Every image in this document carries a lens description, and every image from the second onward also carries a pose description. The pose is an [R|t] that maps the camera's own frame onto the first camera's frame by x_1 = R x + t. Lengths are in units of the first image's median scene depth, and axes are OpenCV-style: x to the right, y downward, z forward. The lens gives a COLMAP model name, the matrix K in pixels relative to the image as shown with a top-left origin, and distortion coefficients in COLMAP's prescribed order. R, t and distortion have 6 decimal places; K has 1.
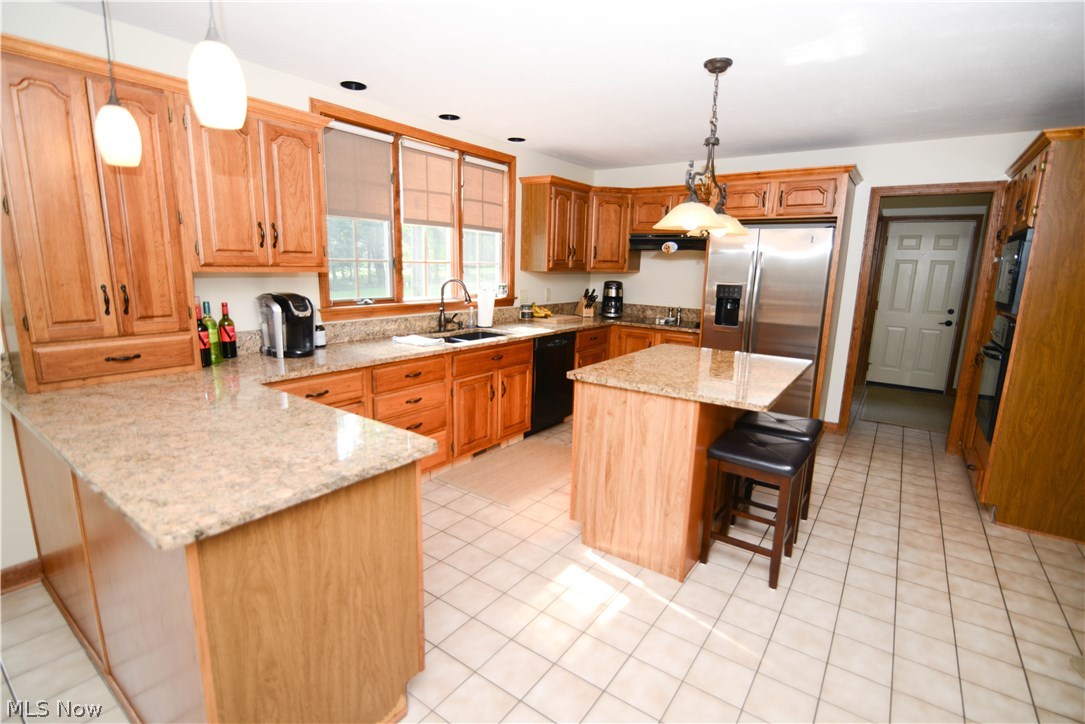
lens RADIAL K [[498.0, 0, 540.3], [0, 498.0, 364.0], [0, 0, 1]] dist [-0.022949, -0.000428]
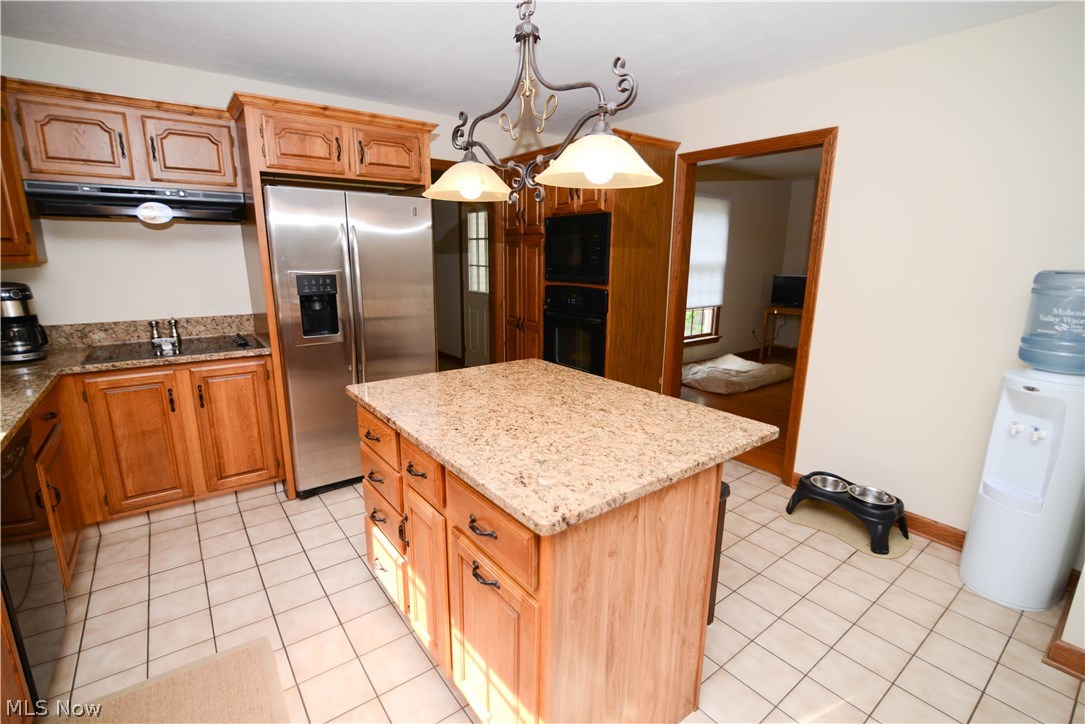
lens RADIAL K [[498.0, 0, 541.3], [0, 498.0, 362.6], [0, 0, 1]] dist [-0.022949, -0.000428]
pose [[0.294548, -0.228034, 0.928031, -0.180429], [0.185555, 0.966278, 0.178539, -0.112804], [-0.937449, 0.119612, 0.326928, 0.537768]]
